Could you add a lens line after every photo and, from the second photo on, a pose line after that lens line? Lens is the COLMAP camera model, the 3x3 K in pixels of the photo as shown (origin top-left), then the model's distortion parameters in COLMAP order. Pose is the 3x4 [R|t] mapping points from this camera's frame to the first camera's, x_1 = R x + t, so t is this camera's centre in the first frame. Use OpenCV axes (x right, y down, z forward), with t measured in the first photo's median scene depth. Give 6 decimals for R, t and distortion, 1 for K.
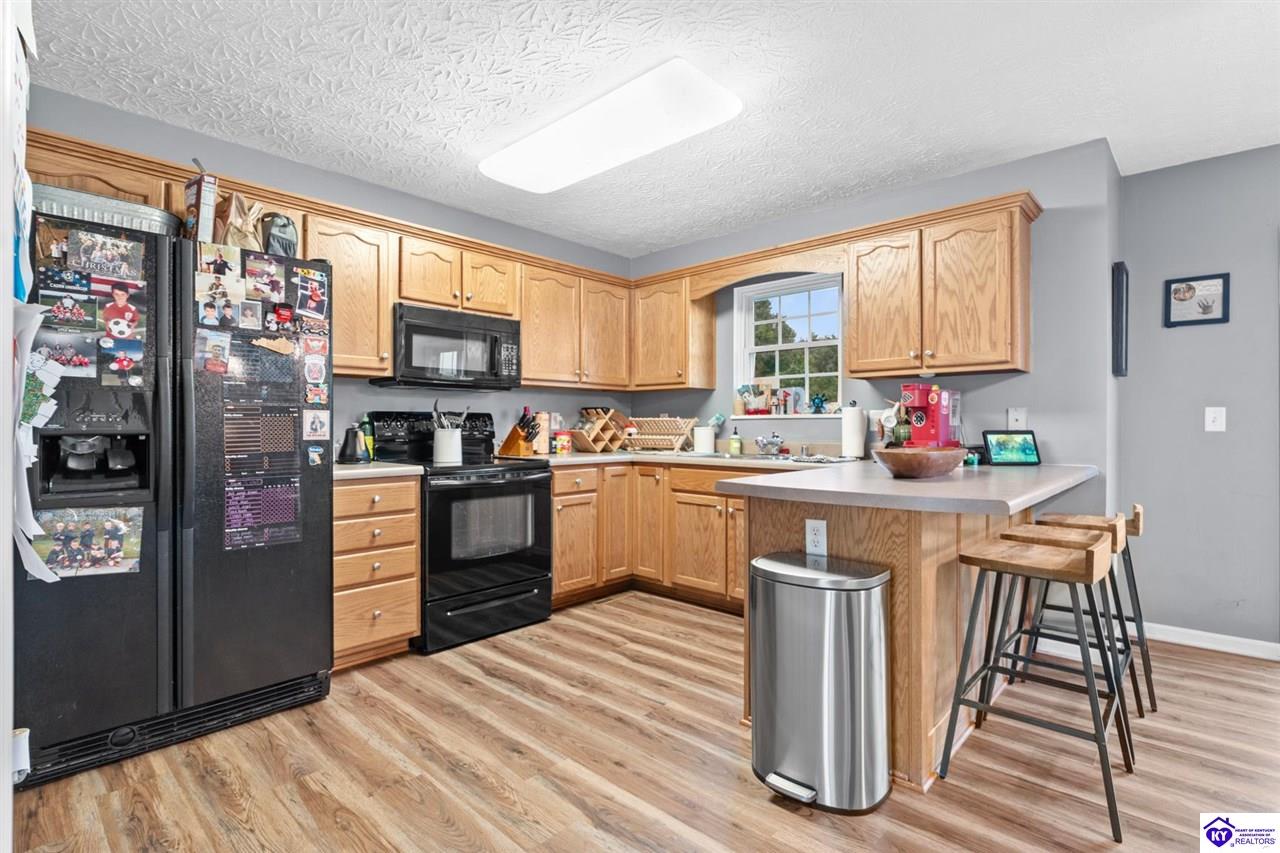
lens RADIAL K [[608.2, 0, 640.4], [0, 608.2, 427.6], [0, 0, 1]] dist [-0.000493, -0.000134]
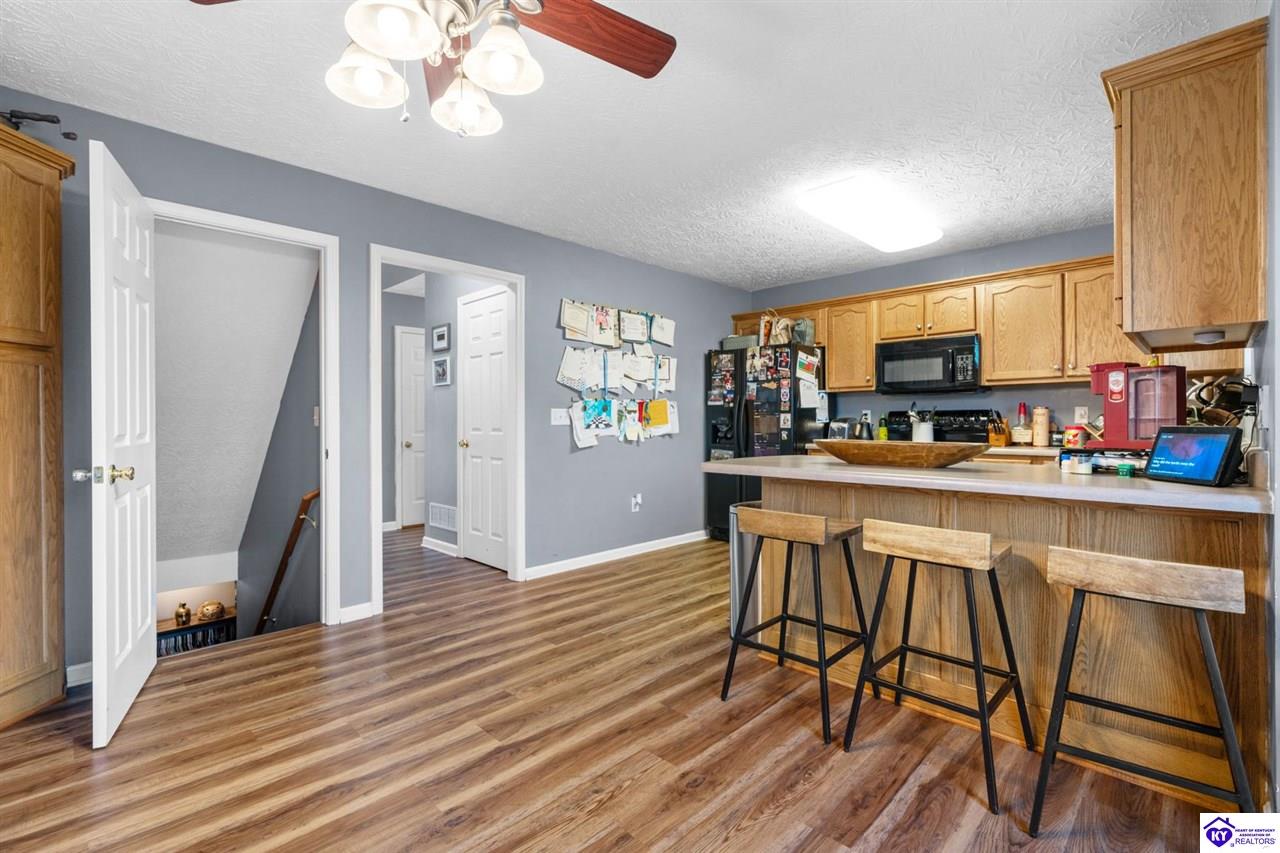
lens RADIAL K [[590.6, 0, 640.5], [0, 590.6, 423.3], [0, 0, 1]] dist [-0.001297, 0.000424]
pose [[-0.032980, 0.003549, -0.999450, 1.608024], [0.001398, 0.999993, 0.003504, -0.003334], [0.999455, -0.001281, -0.032985, 0.592575]]
